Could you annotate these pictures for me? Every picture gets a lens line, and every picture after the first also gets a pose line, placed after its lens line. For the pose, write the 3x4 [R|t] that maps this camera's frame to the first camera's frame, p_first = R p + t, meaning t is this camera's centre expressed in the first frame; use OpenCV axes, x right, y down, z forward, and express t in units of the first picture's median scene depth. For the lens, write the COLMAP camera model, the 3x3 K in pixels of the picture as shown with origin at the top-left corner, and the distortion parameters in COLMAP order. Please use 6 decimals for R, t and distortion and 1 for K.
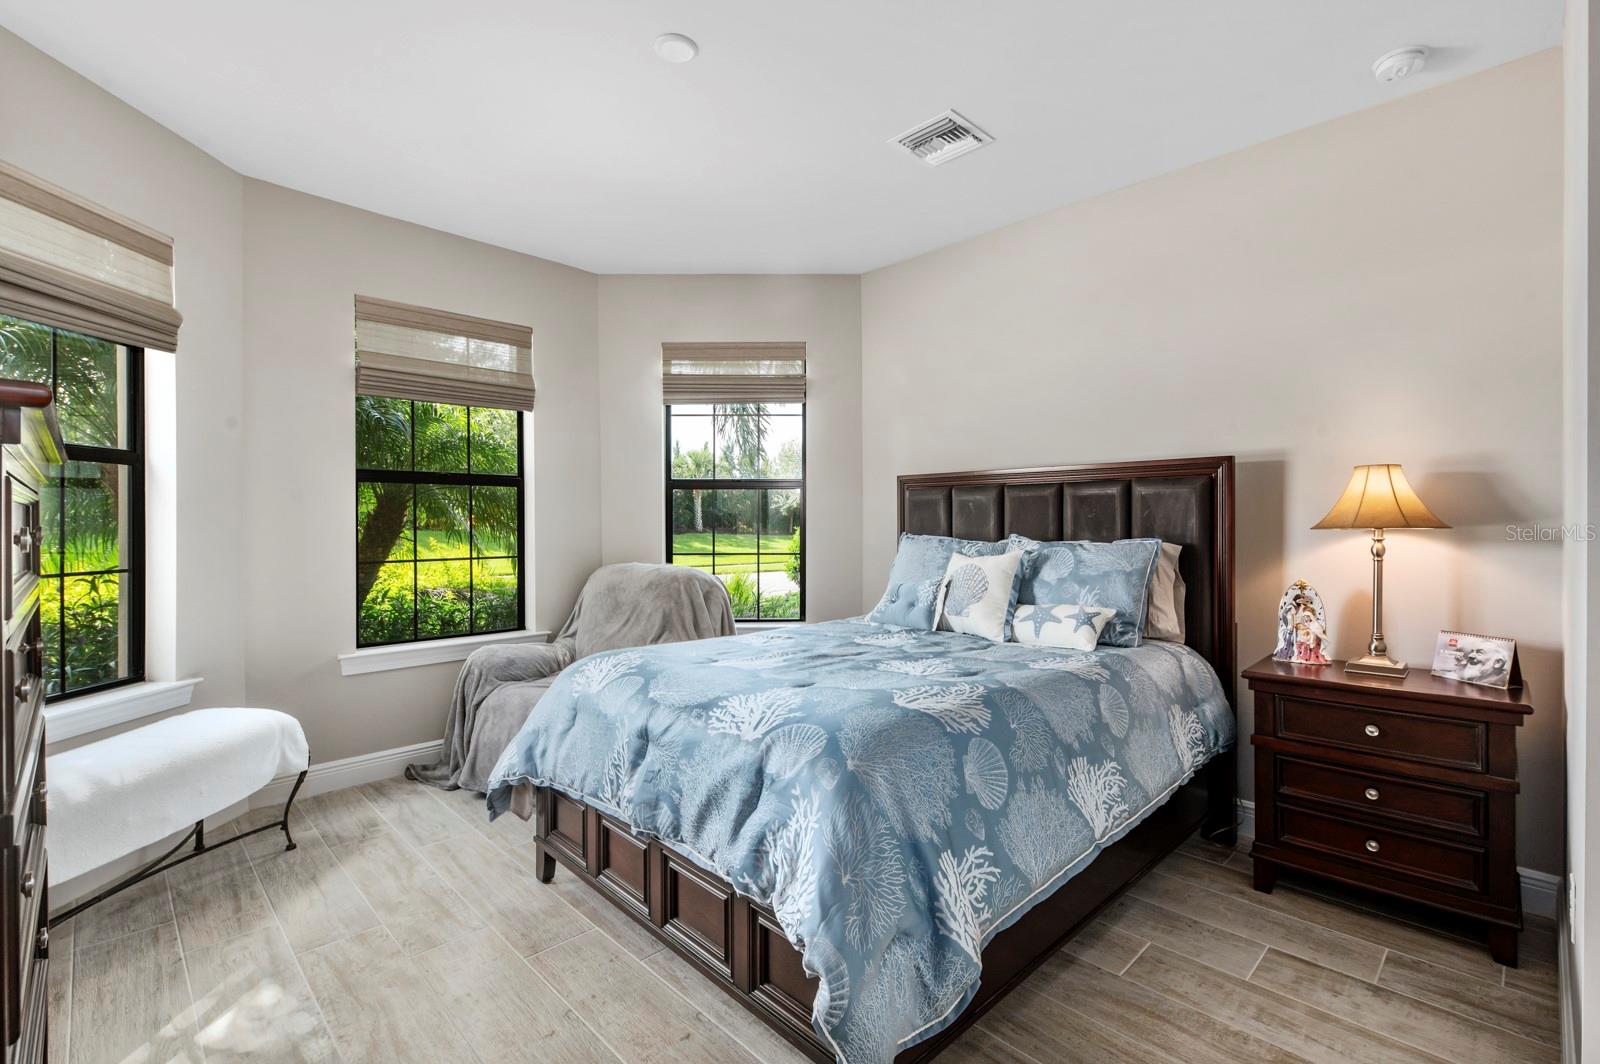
lens RADIAL K [[724.1, 0, 798.3], [0, 724.1, 526.5], [0, 0, 1]] dist [0.003859, 0.000059]
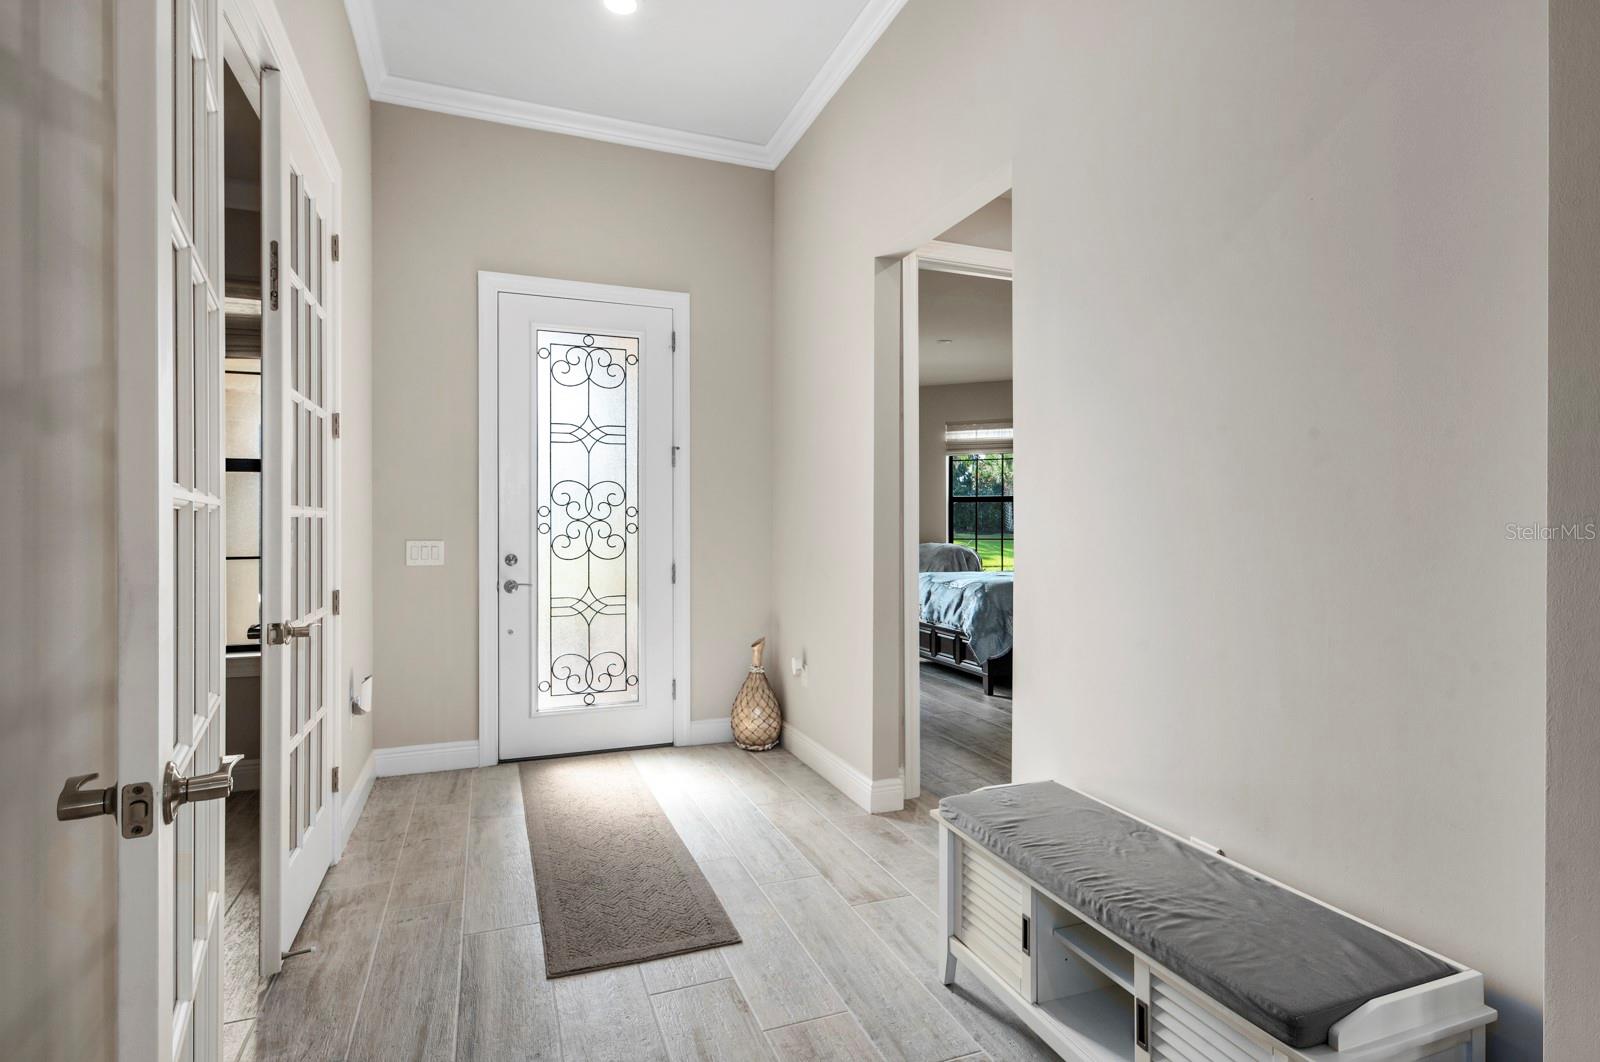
lens RADIAL K [[792.2, 0, 799.7], [0, 792.2, 524.6], [0, 0, 1]] dist [0.002460, 0.000222]
pose [[0.919907, -0.004881, -0.392107, 0.617077], [0.005009, 0.999987, -0.000698, 0.005989], [0.392105, -0.001322, 0.919919, -2.362979]]
